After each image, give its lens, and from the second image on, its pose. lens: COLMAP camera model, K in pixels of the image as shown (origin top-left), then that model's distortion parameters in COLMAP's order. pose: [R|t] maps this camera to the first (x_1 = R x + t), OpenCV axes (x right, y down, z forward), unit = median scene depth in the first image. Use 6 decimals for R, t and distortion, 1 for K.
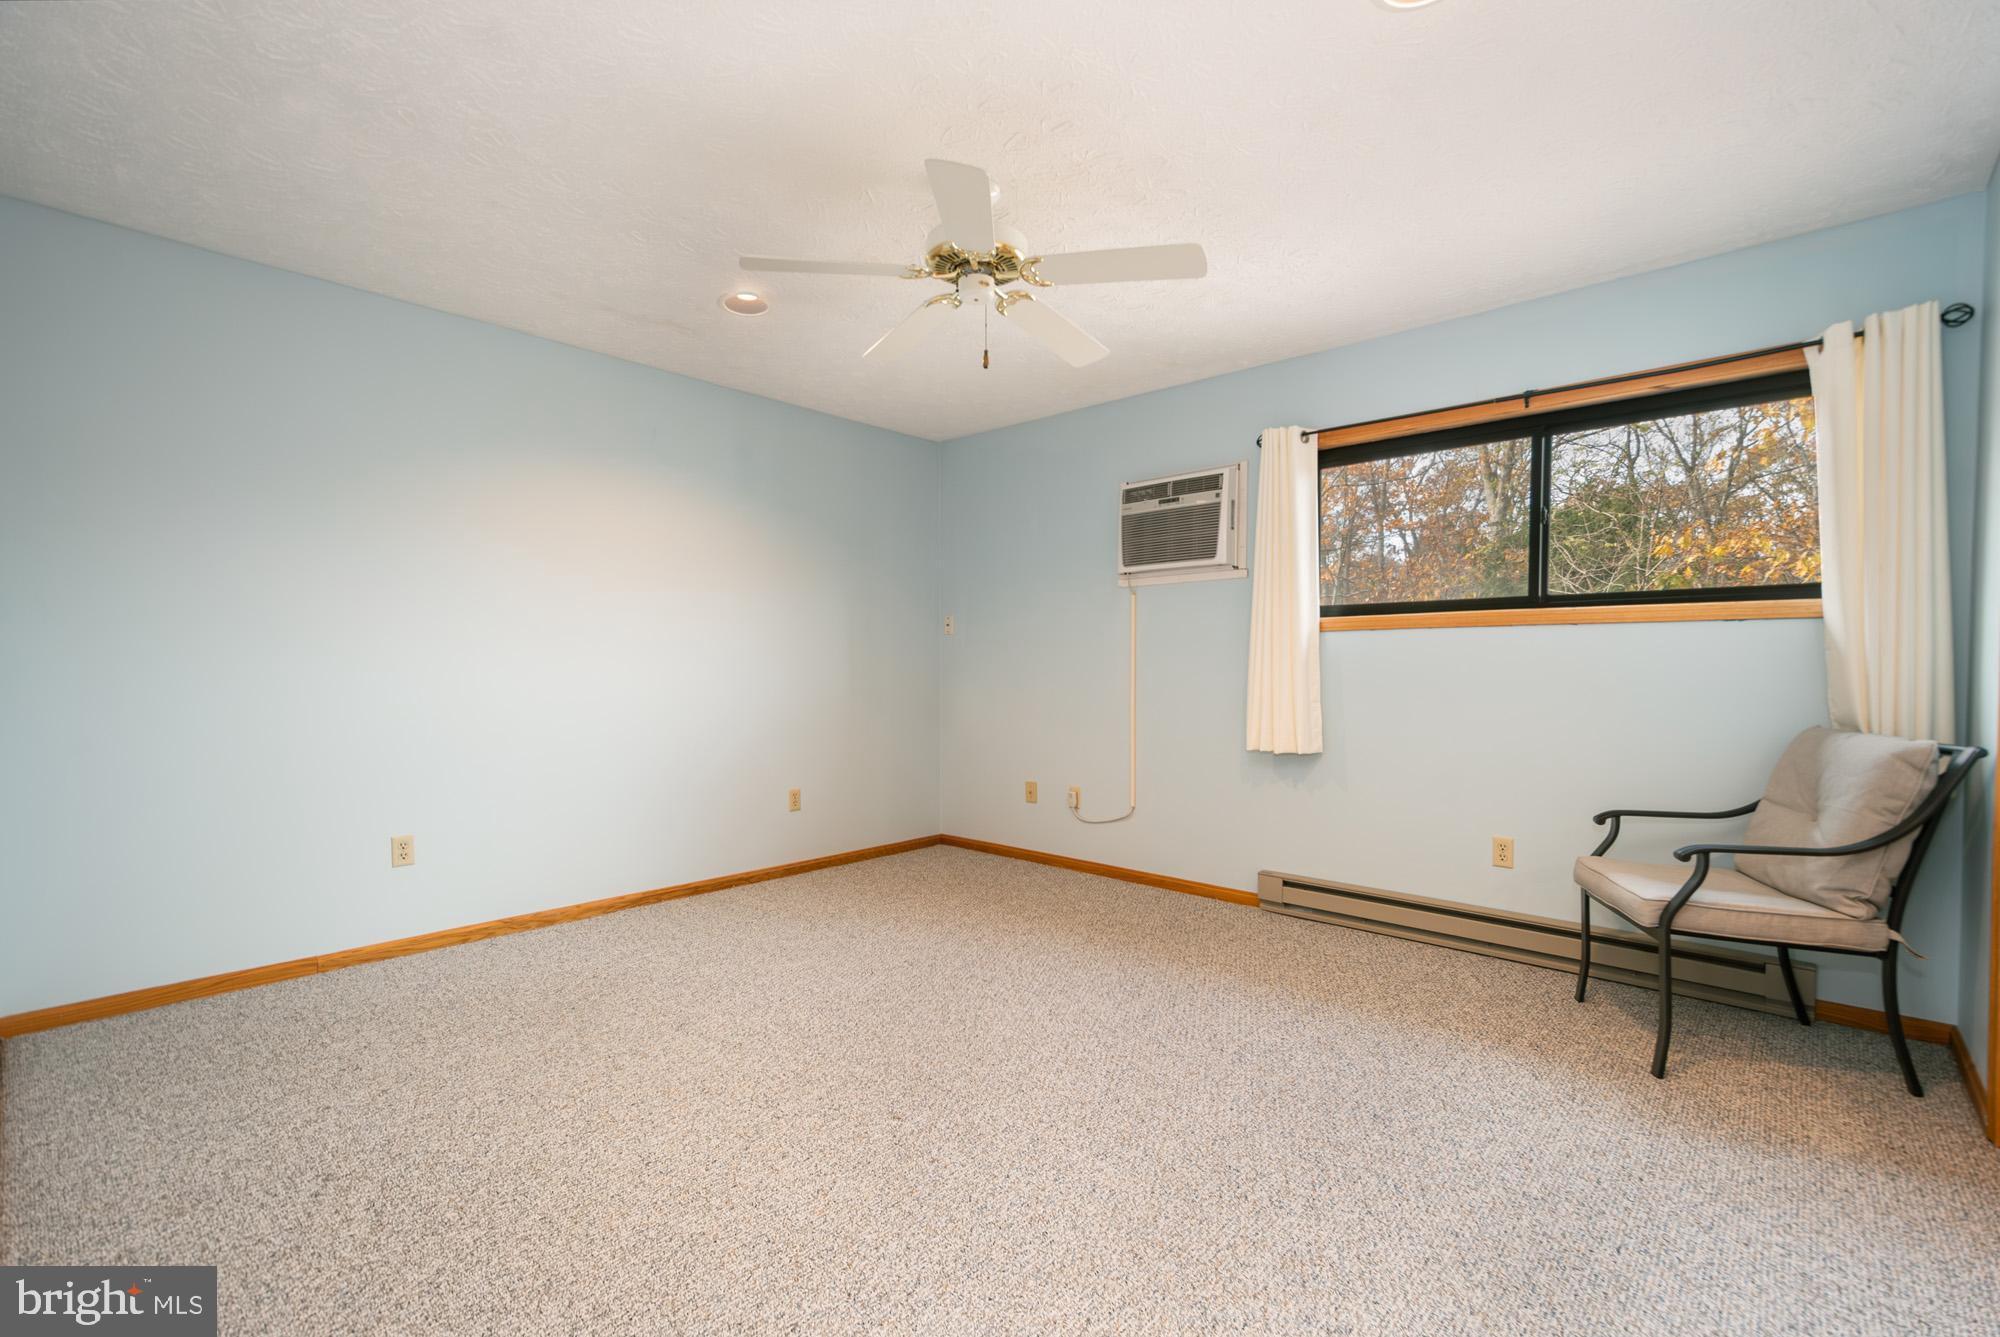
lens RADIAL K [[833.9, 0, 1000.0], [0, 833.9, 668.5], [0, 0, 1]] dist [0.011459, -0.000178]
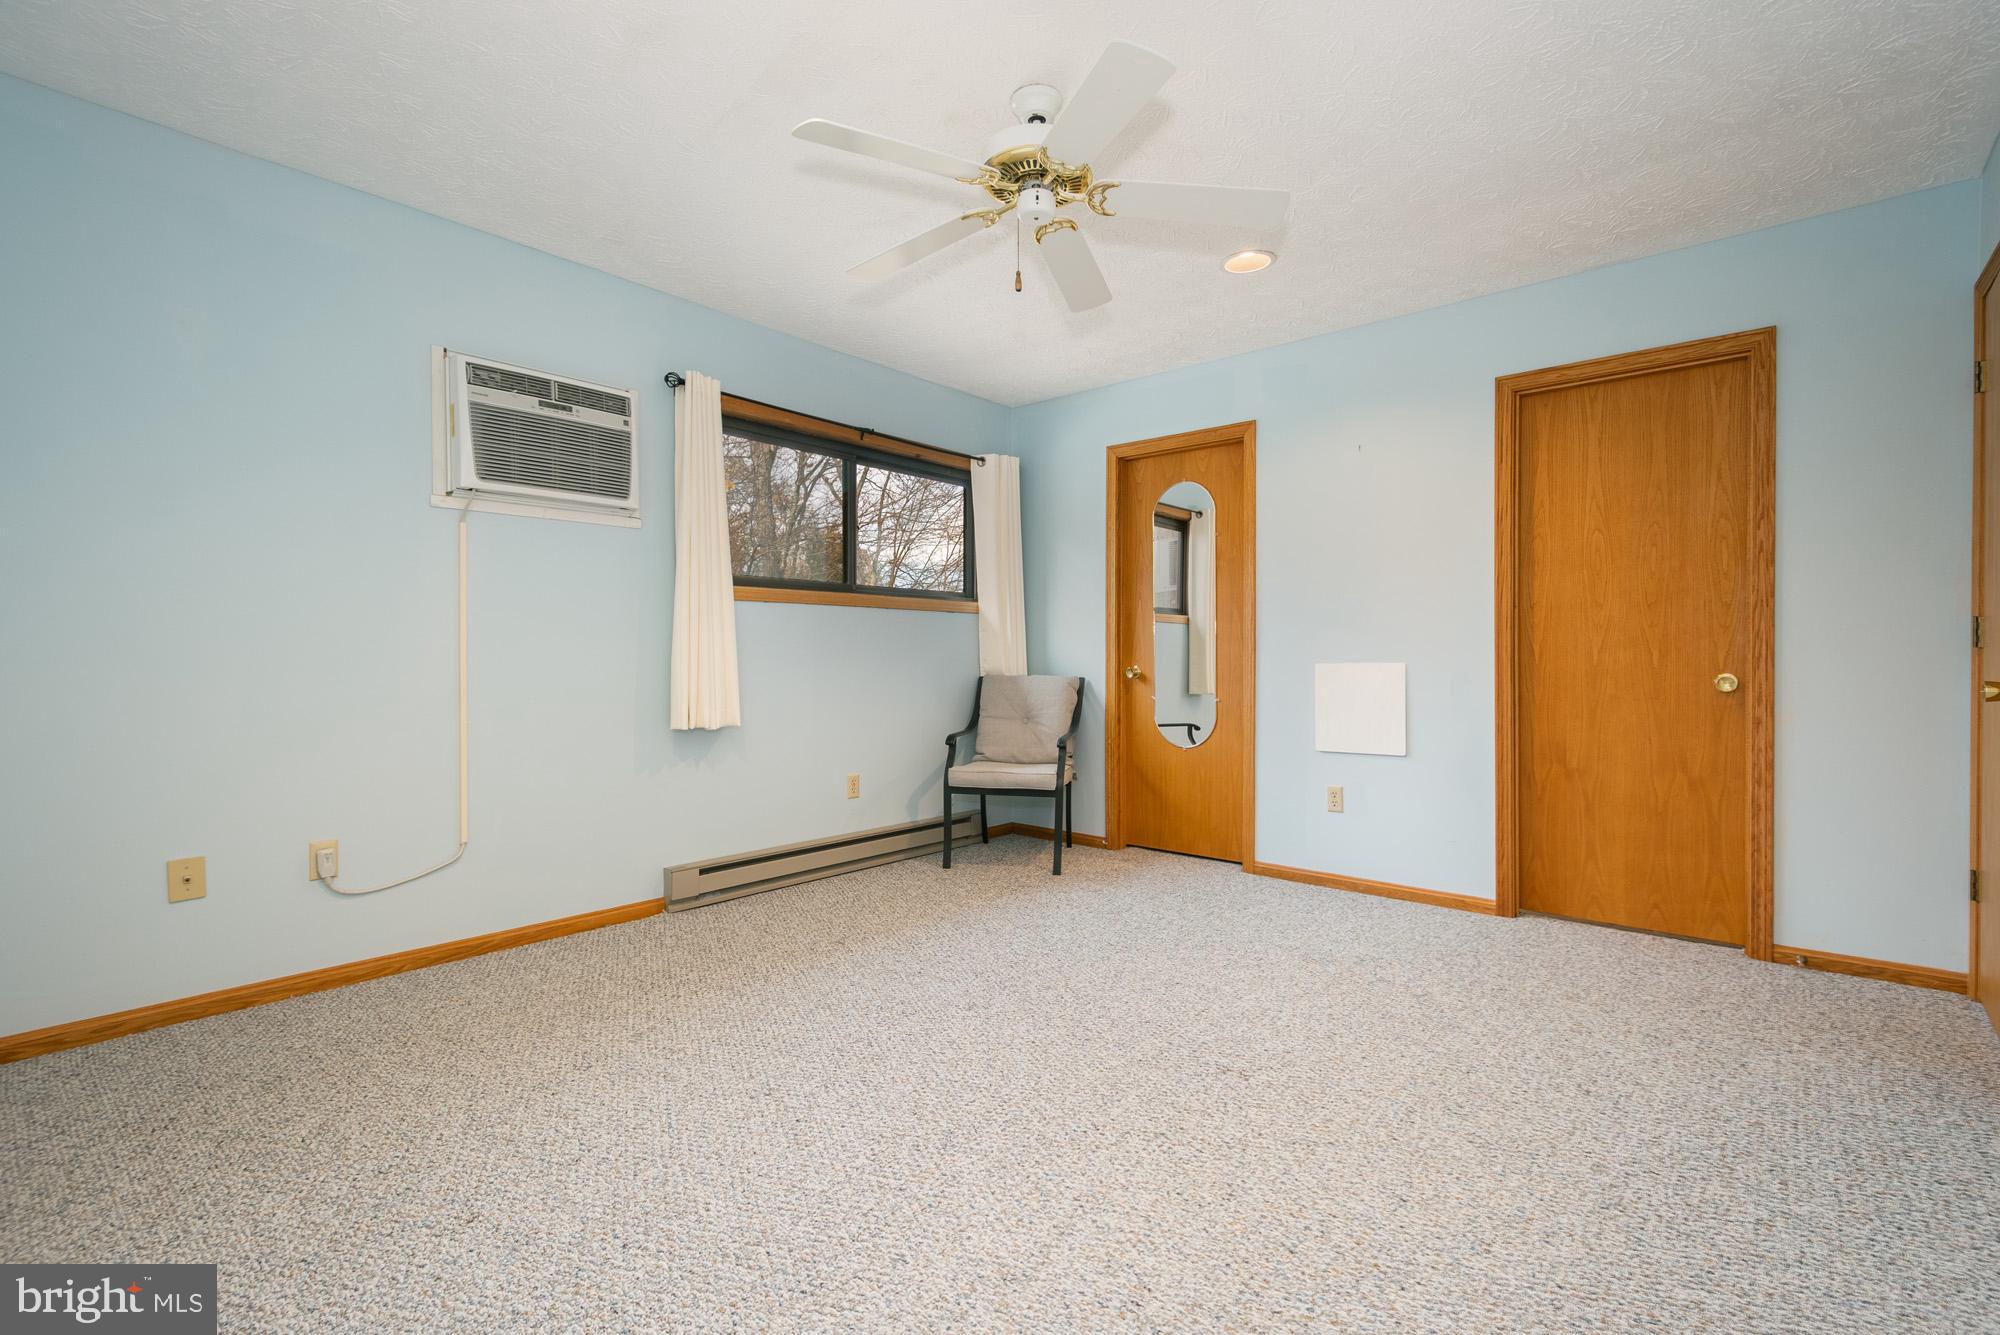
lens RADIAL K [[893.8, 0, 984.7], [0, 893.8, 657.6], [0, 0, 1]] dist [0.010299, -0.000886]
pose [[0.010163, -0.002770, 0.999945, -0.648626], [-0.001357, 0.999995, 0.002784, 0.018410], [-0.999947, -0.001385, 0.010159, 0.687672]]
